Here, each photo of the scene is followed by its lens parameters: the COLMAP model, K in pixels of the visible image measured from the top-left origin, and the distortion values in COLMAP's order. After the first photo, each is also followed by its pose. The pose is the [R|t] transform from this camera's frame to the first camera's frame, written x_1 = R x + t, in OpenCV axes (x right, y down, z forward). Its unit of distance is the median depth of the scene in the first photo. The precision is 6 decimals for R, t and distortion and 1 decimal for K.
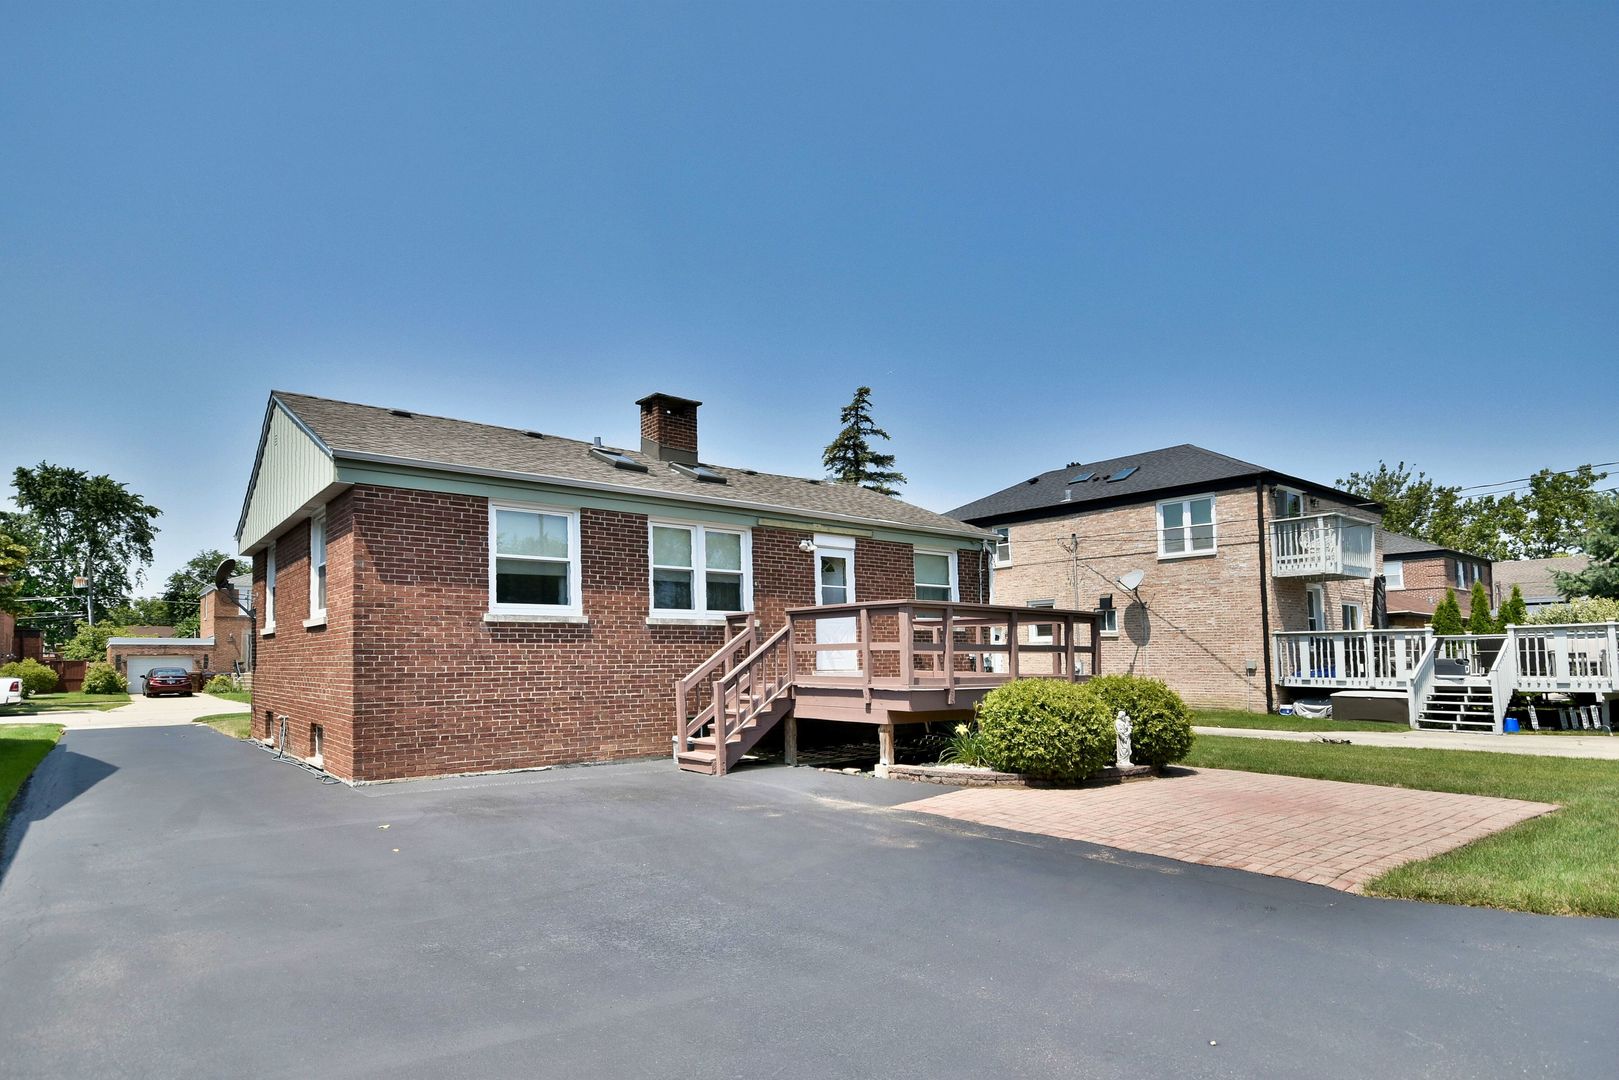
lens RADIAL K [[815.8, 0, 808.9], [0, 815.8, 545.5], [0, 0, 1]] dist [0.023915, 0.000284]
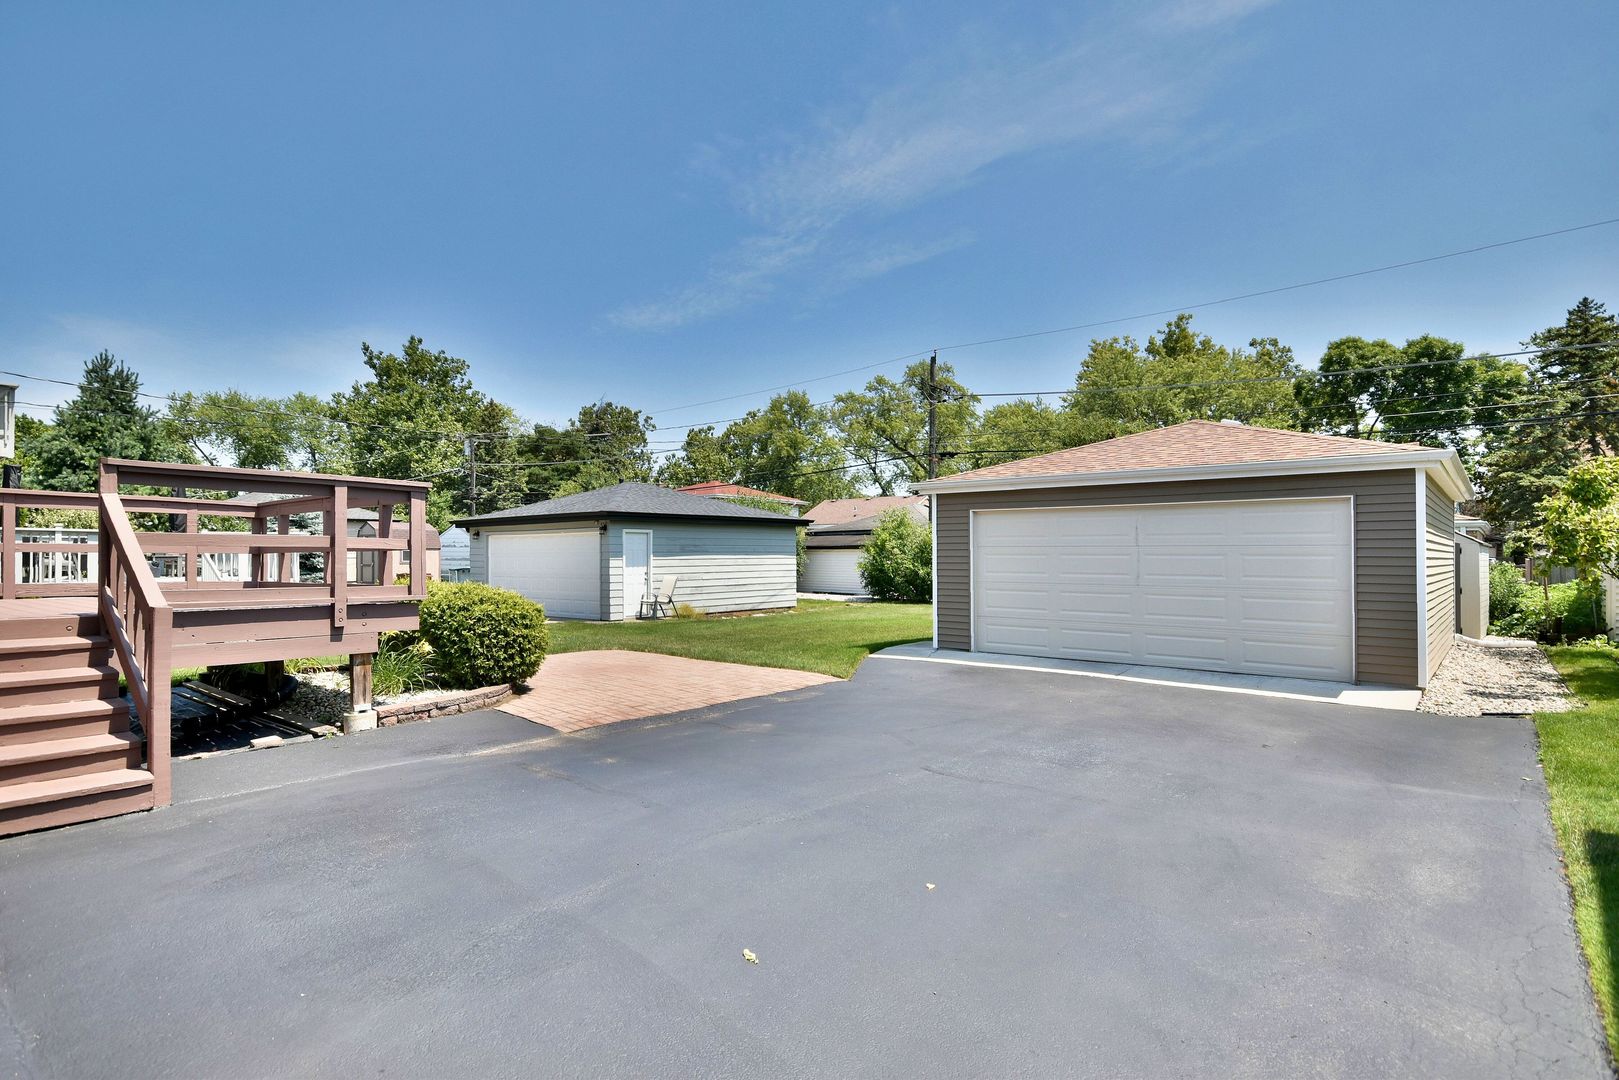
lens RADIAL K [[815.8, 0, 808.9], [0, 815.8, 545.5], [0, 0, 1]] dist [0.023915, 0.000284]
pose [[-0.165922, 0.016983, 0.985993, -1.497144], [-0.137628, 0.989668, -0.040206, 0.233419], [-0.976488, -0.142371, -0.161871, 1.704388]]
